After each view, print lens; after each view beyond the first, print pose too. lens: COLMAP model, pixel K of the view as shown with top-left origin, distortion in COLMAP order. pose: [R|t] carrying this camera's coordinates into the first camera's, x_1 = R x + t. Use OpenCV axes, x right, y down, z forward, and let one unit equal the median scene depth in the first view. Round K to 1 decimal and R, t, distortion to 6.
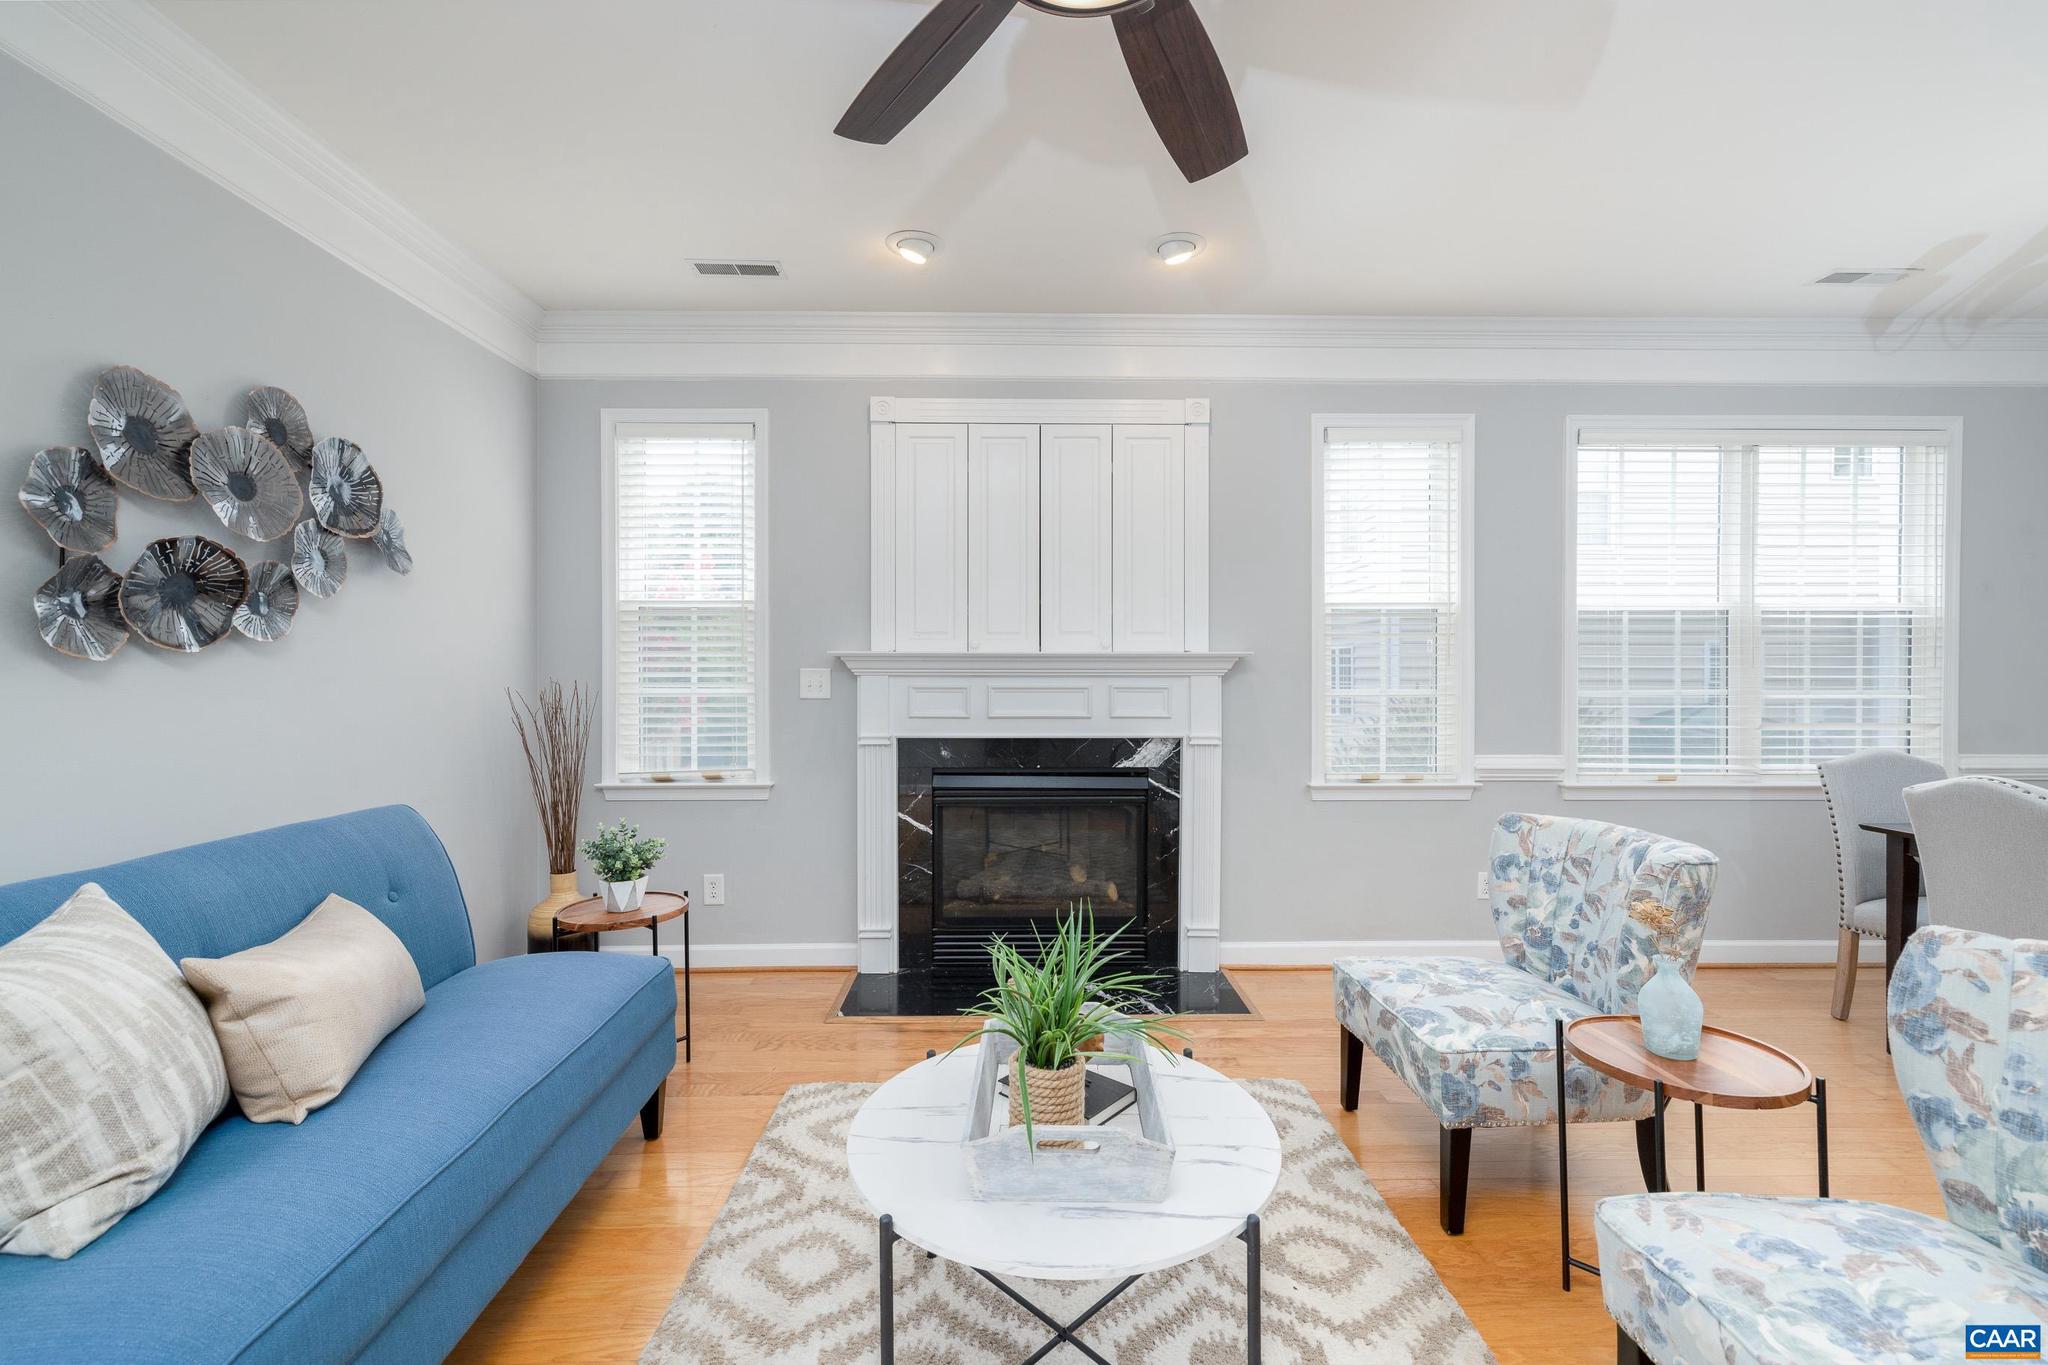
lens RADIAL K [[857.2, 0, 1020.4], [0, 857.2, 678.1], [0, 0, 1]] dist [0.000419, 0.000030]
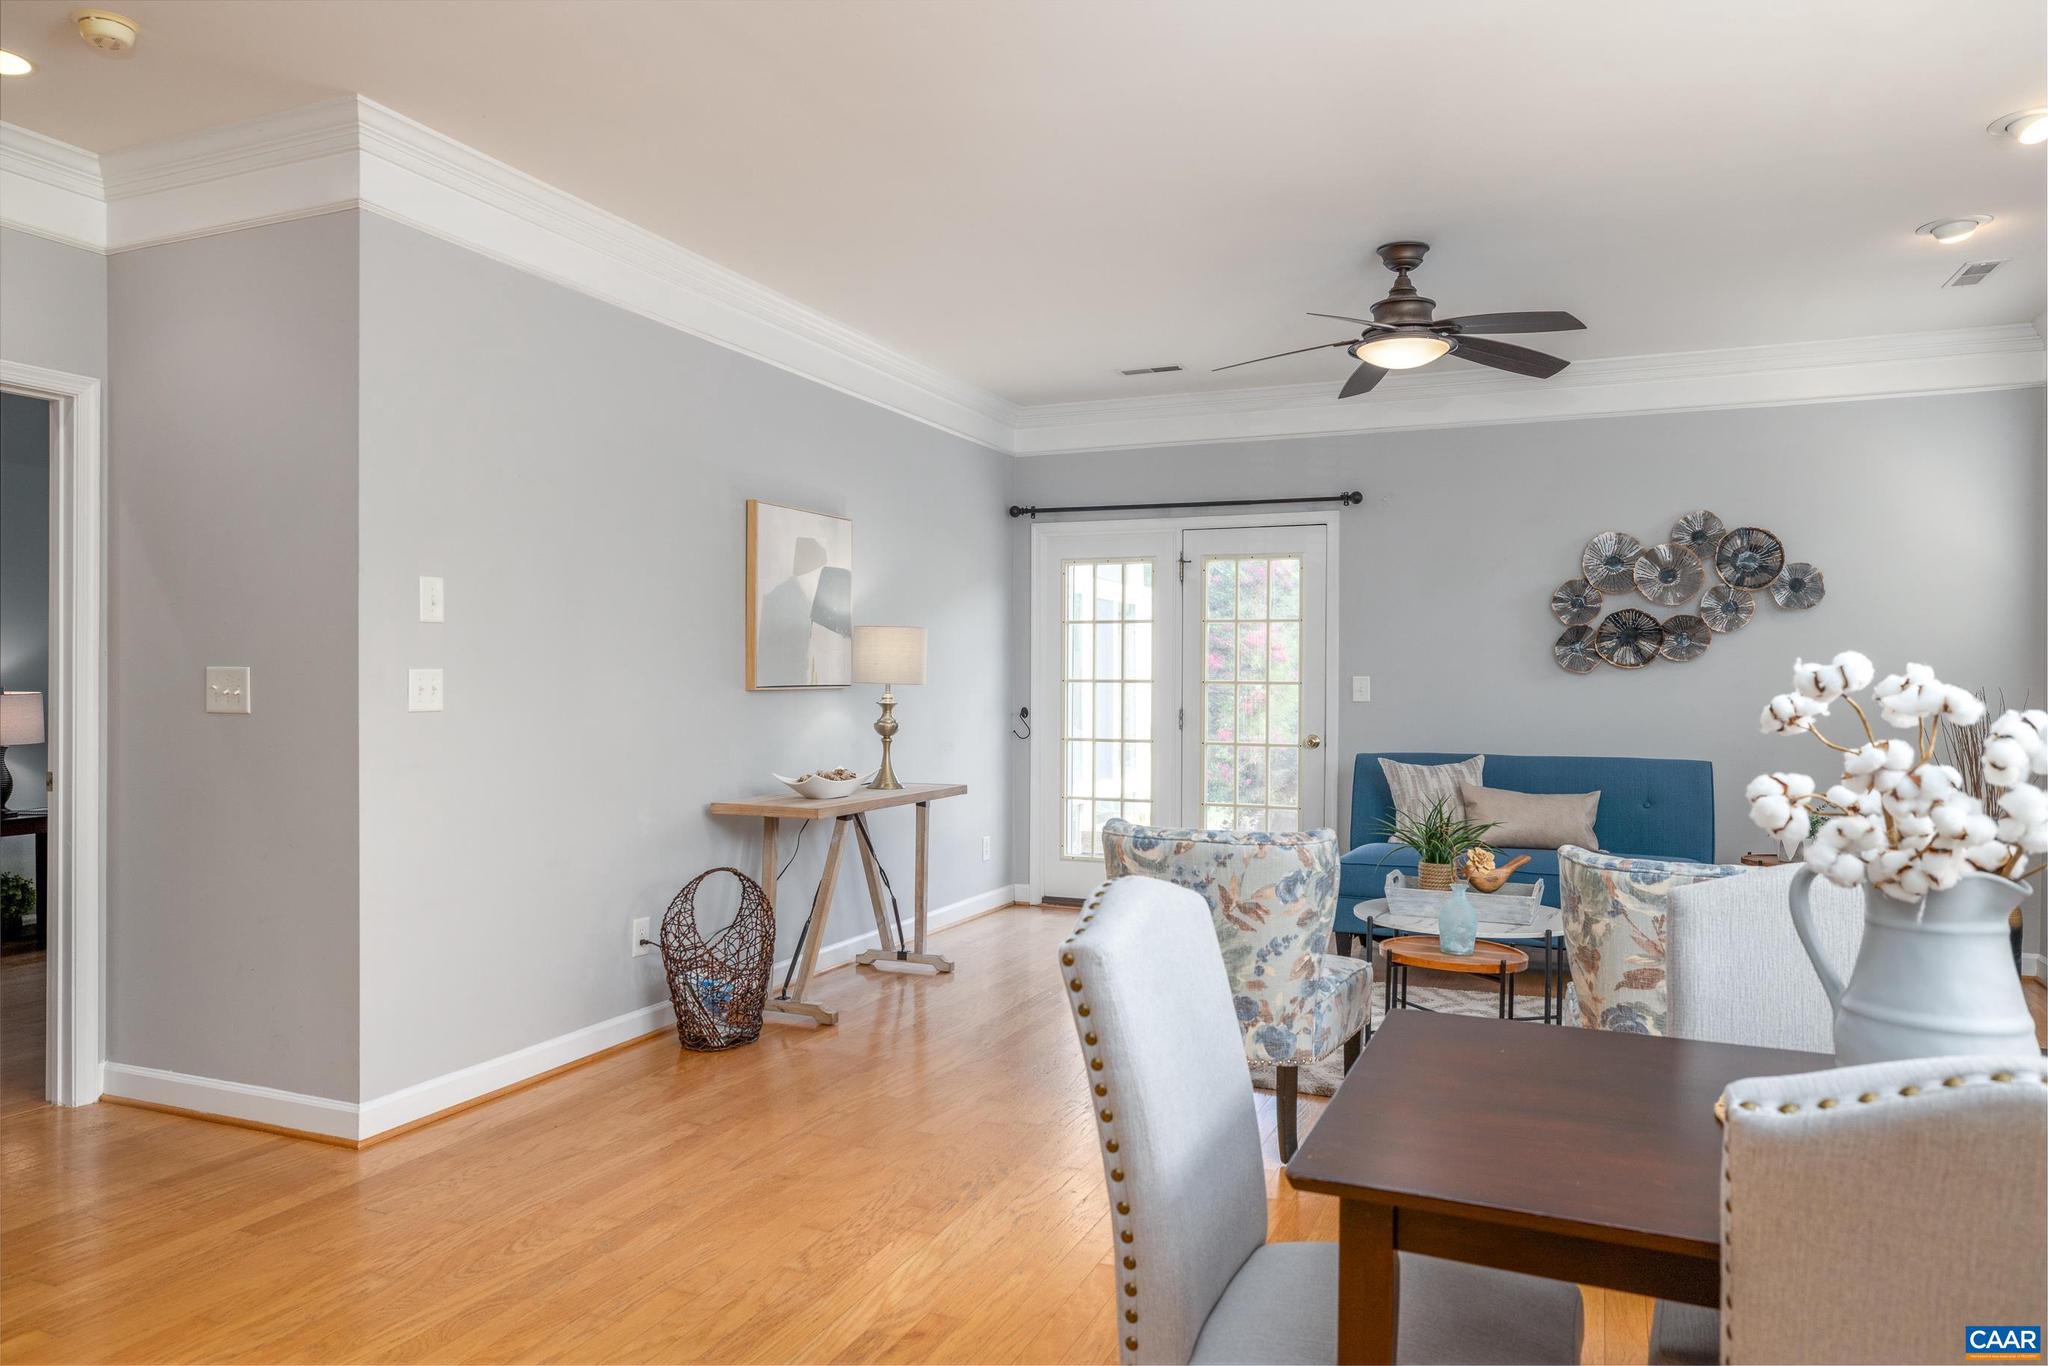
lens RADIAL K [[1349.2, 0, 1024.0], [0, 1349.2, 683.0], [0, 0, 1]] dist [-0.002154, -0.000754]
pose [[-0.406856, 0.000797, -0.913492, 1.368671], [-0.010030, 0.999935, 0.005339, 0.000682], [0.913437, 0.011335, -0.406821, 0.562649]]
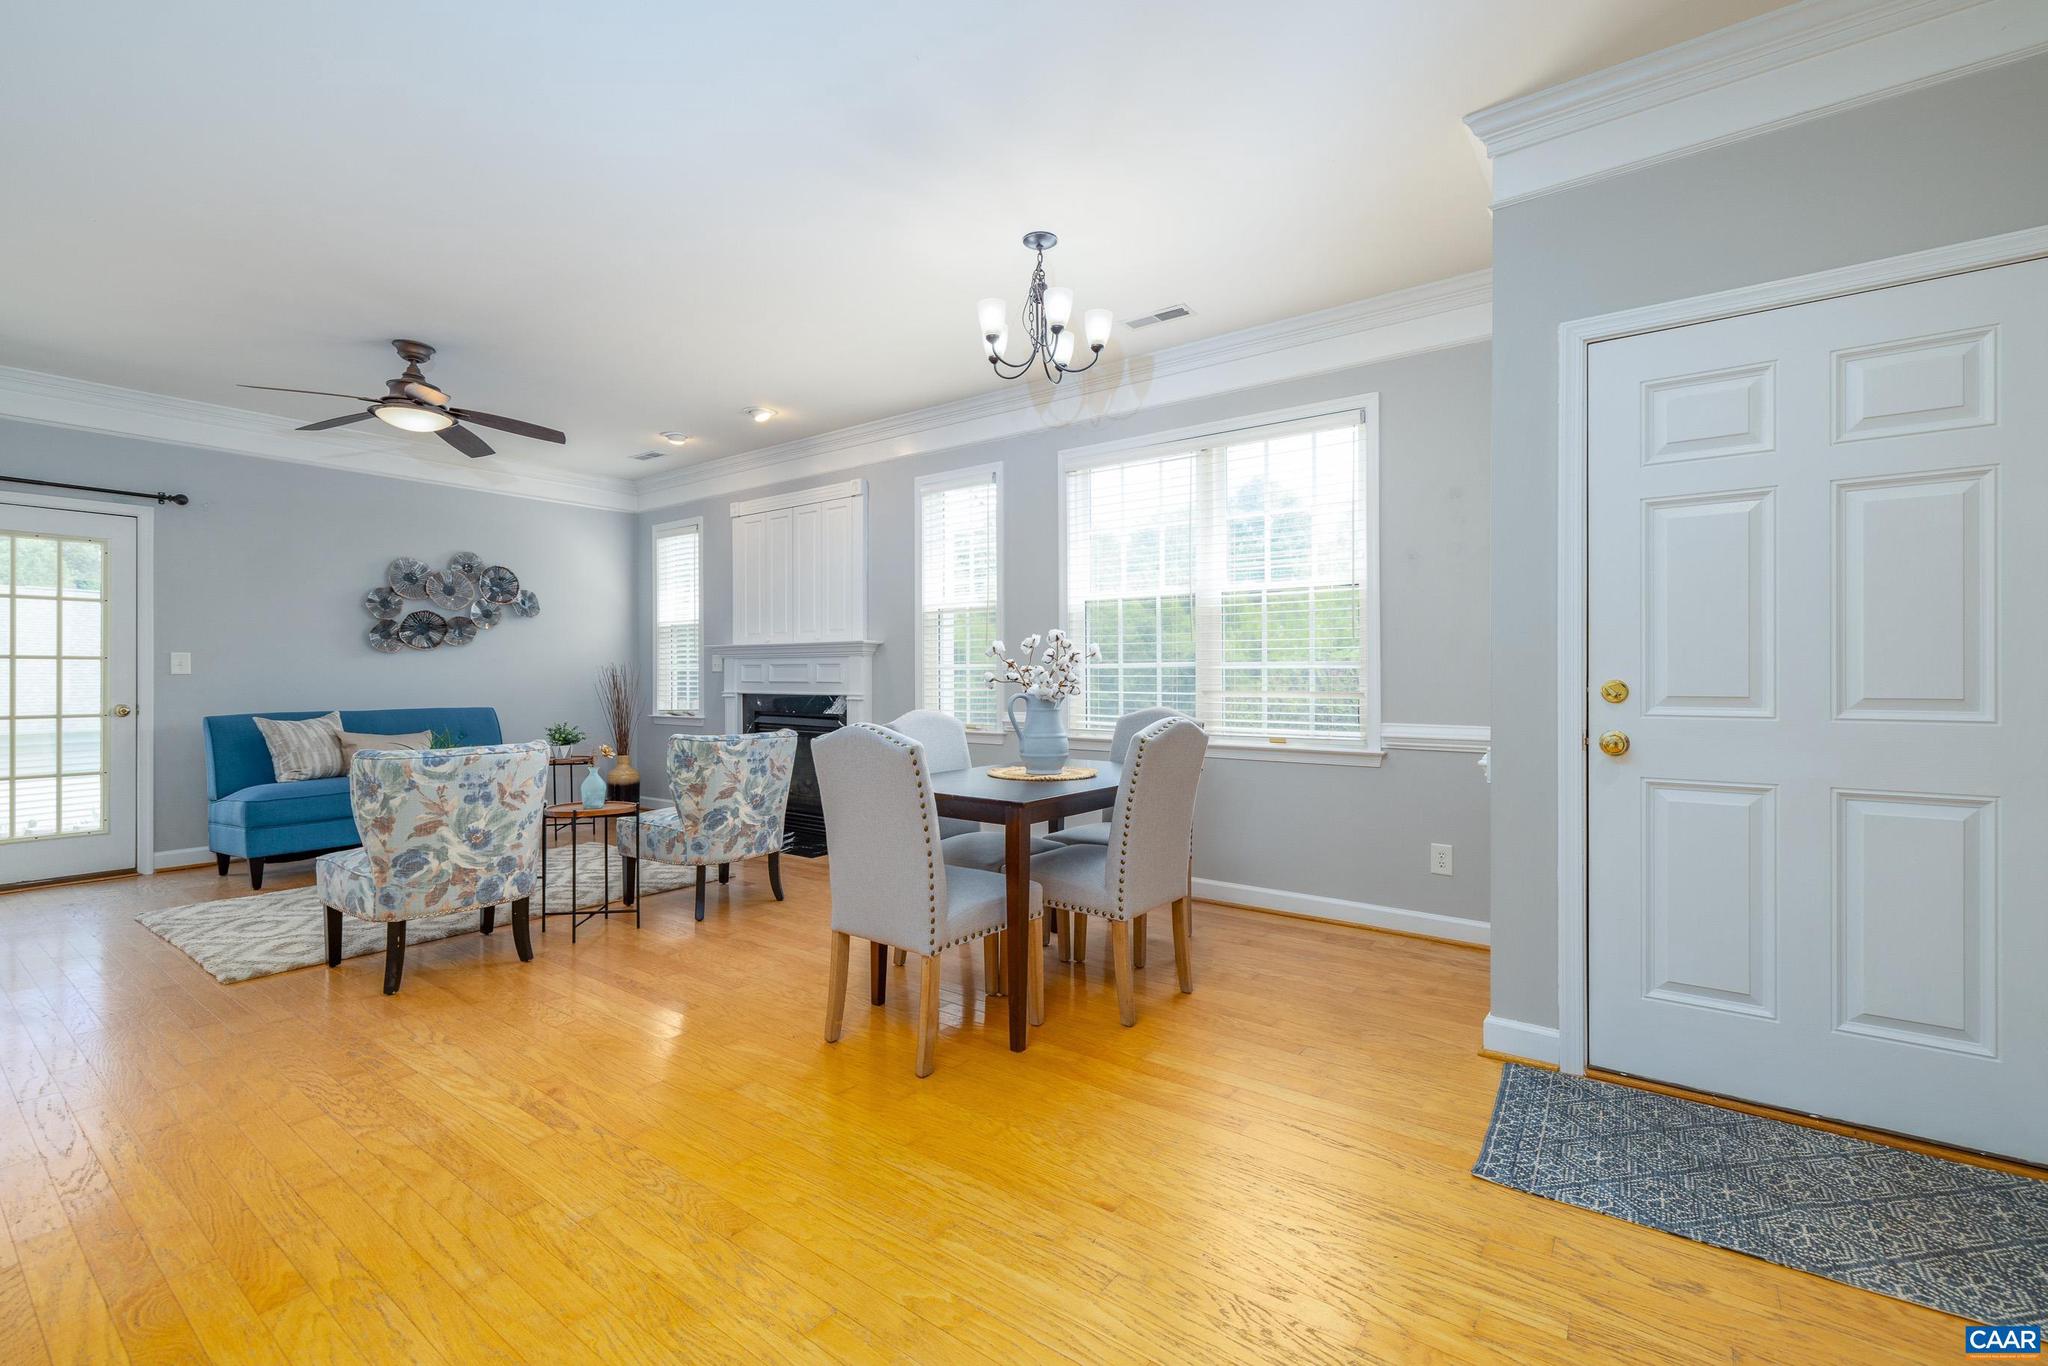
lens RADIAL K [[871.8, 0, 1024.1], [0, 871.8, 672.1], [0, 0, 1]] dist [0.000083, 0.000080]
pose [[0.795172, -0.004133, -0.606369, 1.420570], [-0.000882, 0.999968, -0.007973, 0.039404], [0.606383, 0.006875, 0.795143, -0.077364]]
